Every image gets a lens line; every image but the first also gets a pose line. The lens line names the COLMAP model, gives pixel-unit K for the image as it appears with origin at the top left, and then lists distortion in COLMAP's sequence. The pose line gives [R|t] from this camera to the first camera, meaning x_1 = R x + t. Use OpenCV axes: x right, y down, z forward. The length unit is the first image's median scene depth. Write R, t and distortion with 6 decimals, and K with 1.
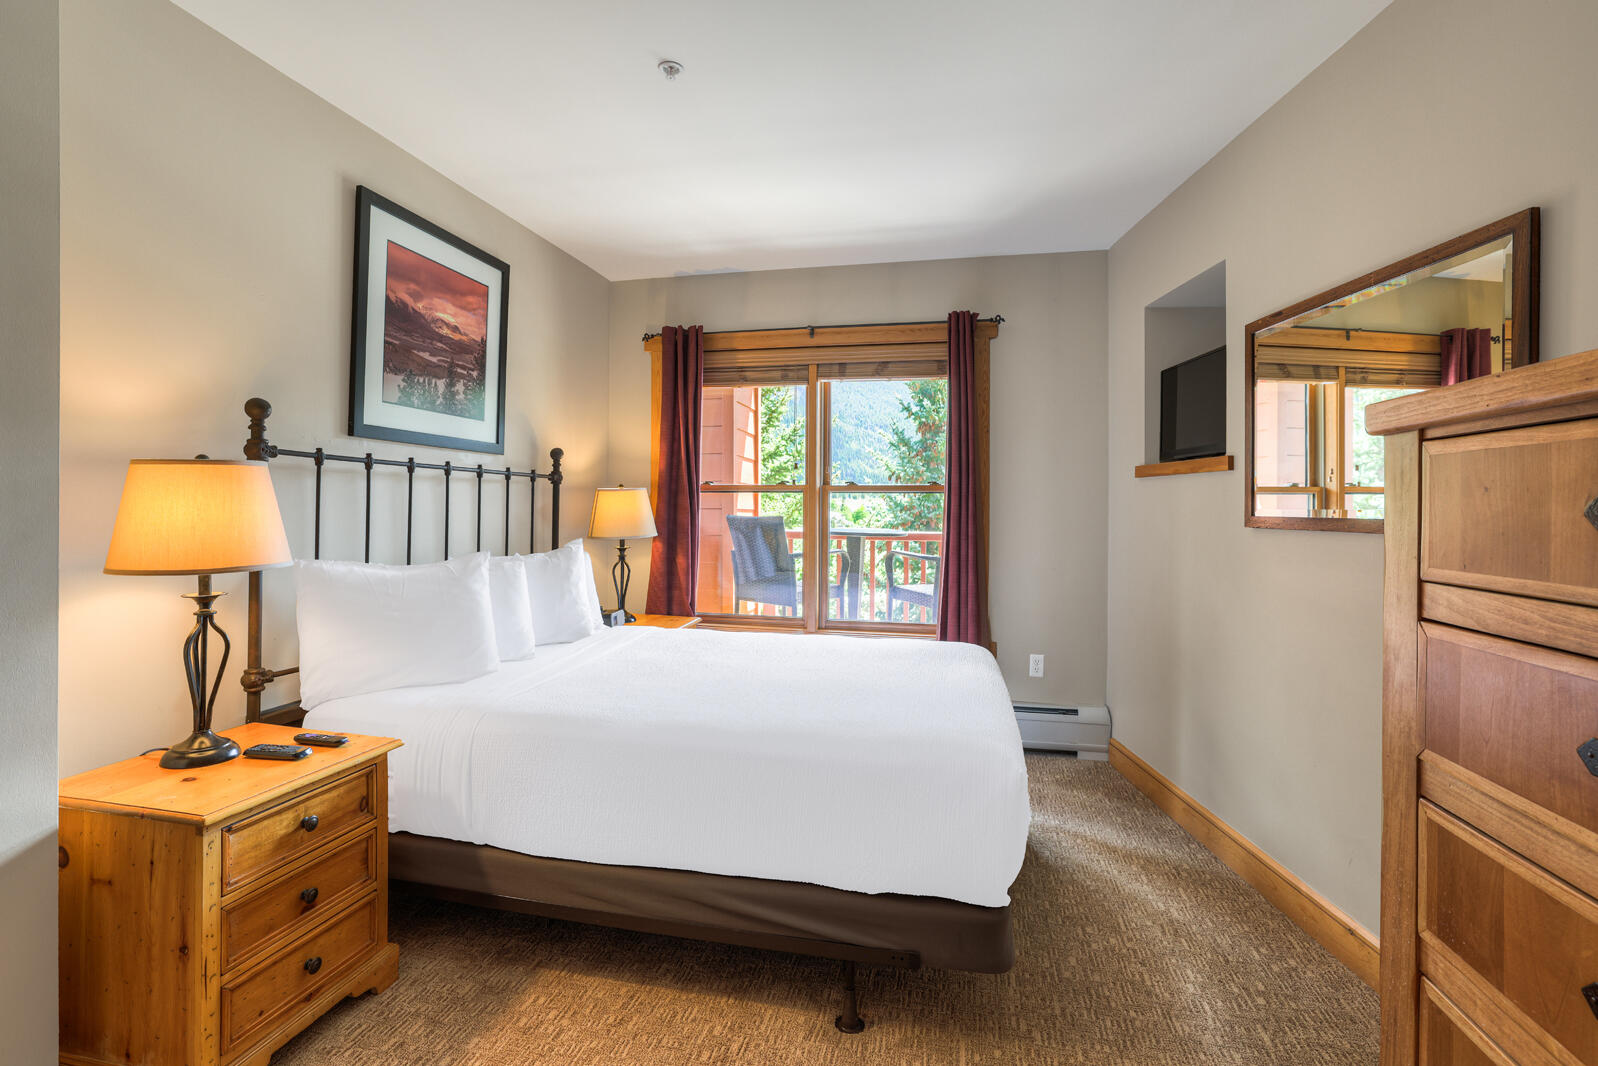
lens RADIAL K [[712.9, 0, 803.6], [0, 712.9, 496.9], [0, 0, 1]] dist [-0.022509, 0.003349]
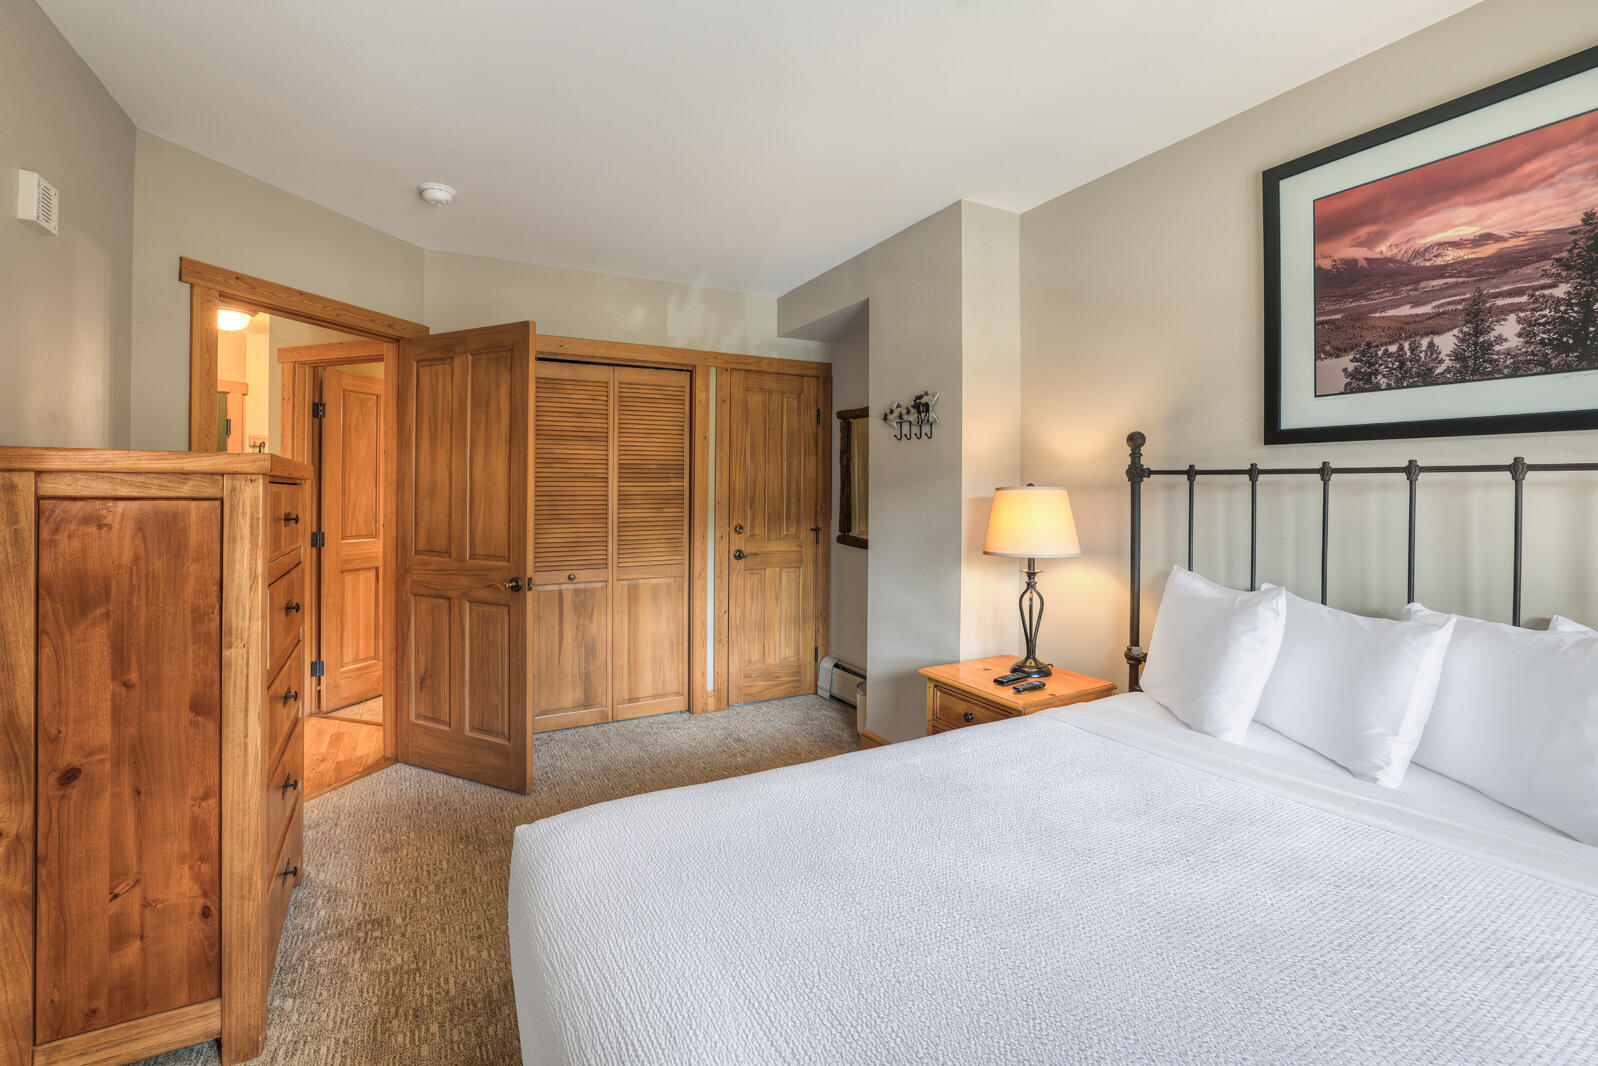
lens RADIAL K [[712.9, 0, 793.8], [0, 712.9, 495.4], [0, 0, 1]] dist [-0.022509, 0.003349]
pose [[-0.762378, -0.020563, -0.646805, 0.376978], [-0.013491, 0.999783, -0.015883, 0.001658], [0.646991, -0.003383, -0.762490, 1.164676]]
